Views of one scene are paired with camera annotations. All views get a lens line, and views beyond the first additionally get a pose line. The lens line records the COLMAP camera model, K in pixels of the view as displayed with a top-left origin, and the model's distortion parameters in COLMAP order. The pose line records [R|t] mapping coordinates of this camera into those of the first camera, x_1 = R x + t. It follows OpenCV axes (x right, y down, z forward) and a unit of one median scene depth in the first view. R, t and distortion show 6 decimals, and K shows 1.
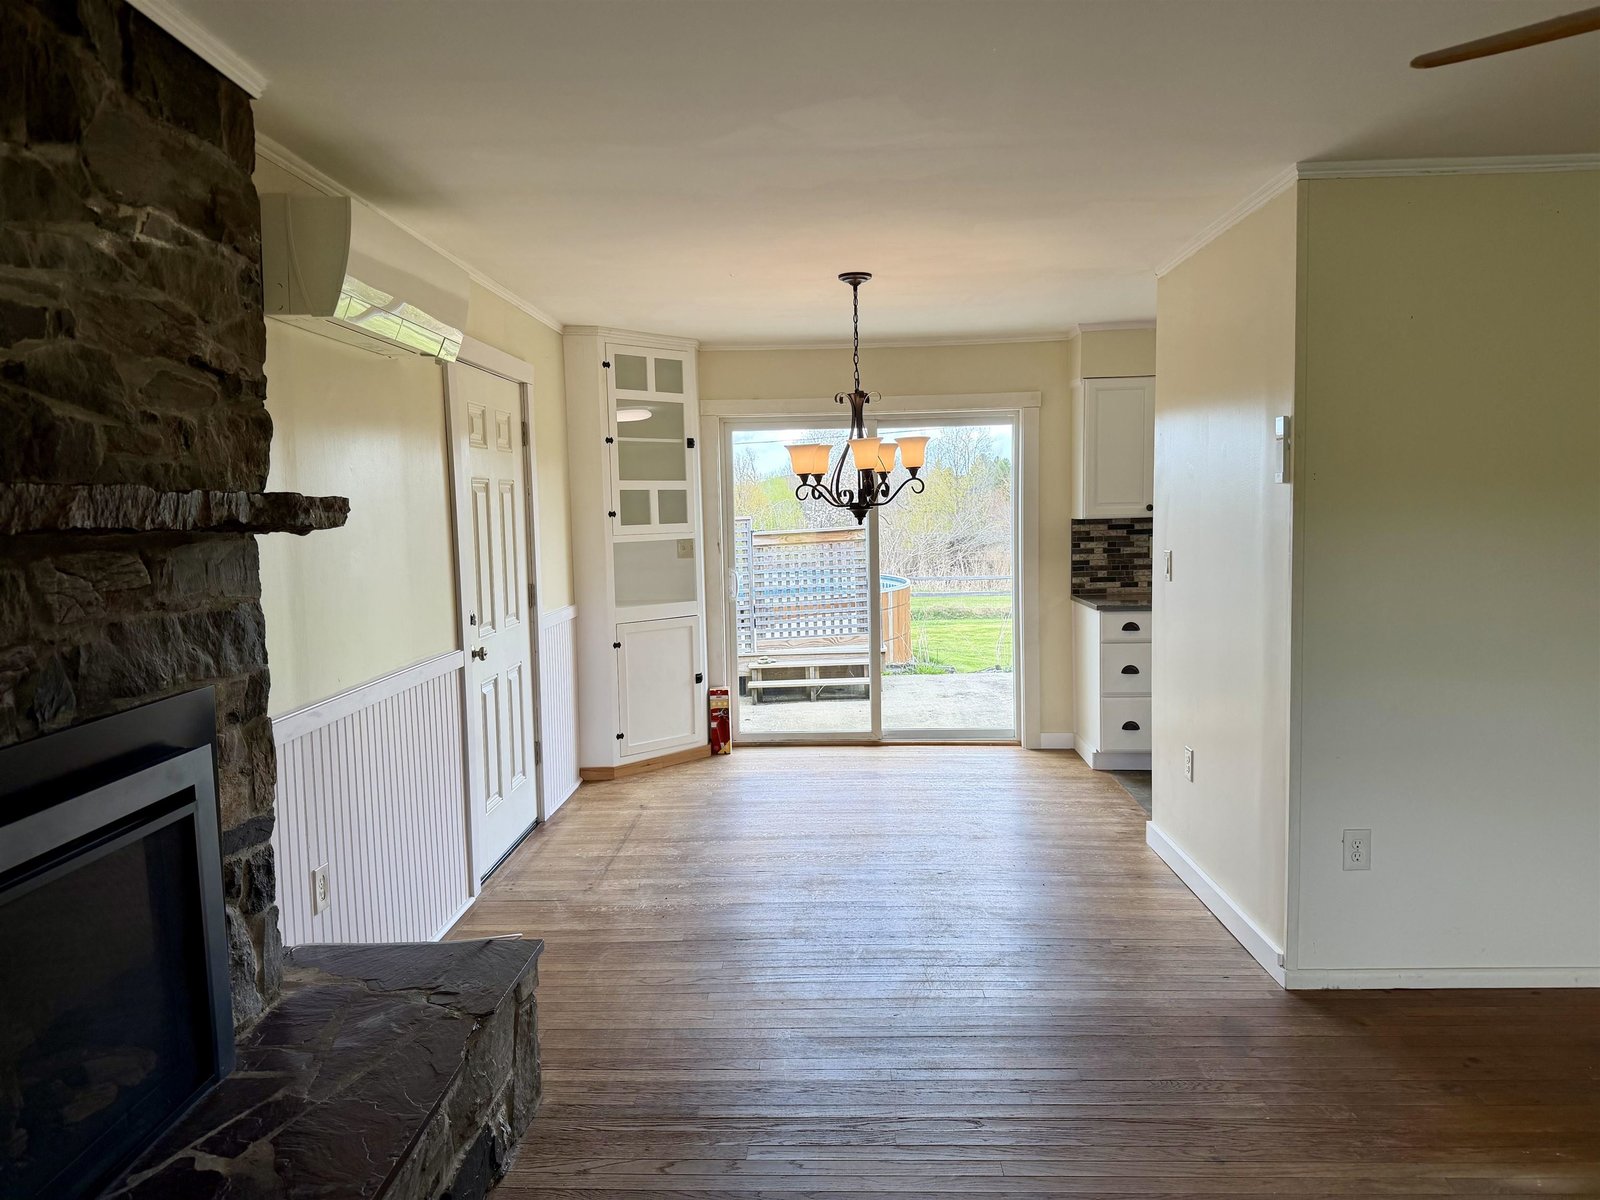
lens RADIAL K [[1113.7, 0, 802.1], [0, 1113.7, 601.3], [0, 0, 1]] dist [-0.002365, -0.001873]
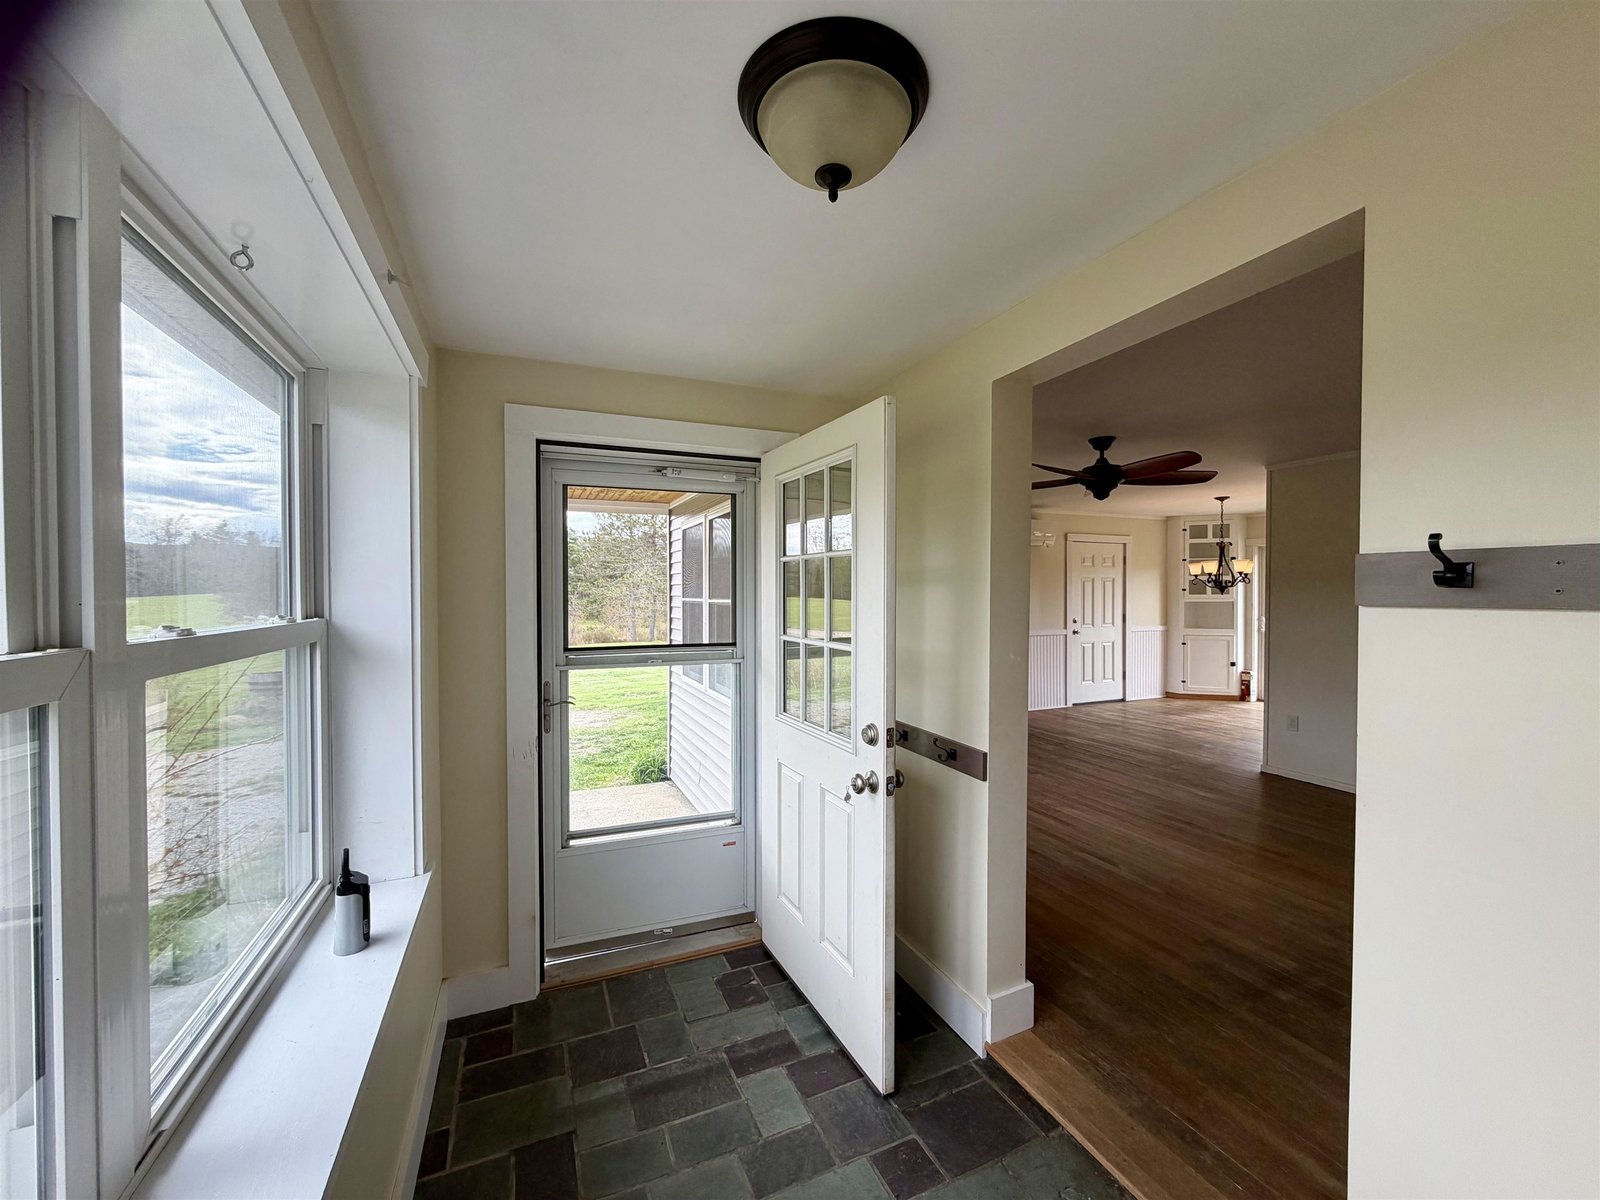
lens RADIAL K [[638.0, 0, 799.3], [0, 638.0, 599.6], [0, 0, 1]] dist [-0.000123, 0.000016]
pose [[0.417416, 0.035562, -0.908019, 0.747044], [-0.088949, 0.996034, -0.001881, 0.020935], [0.904352, 0.081552, 0.418924, -0.352711]]
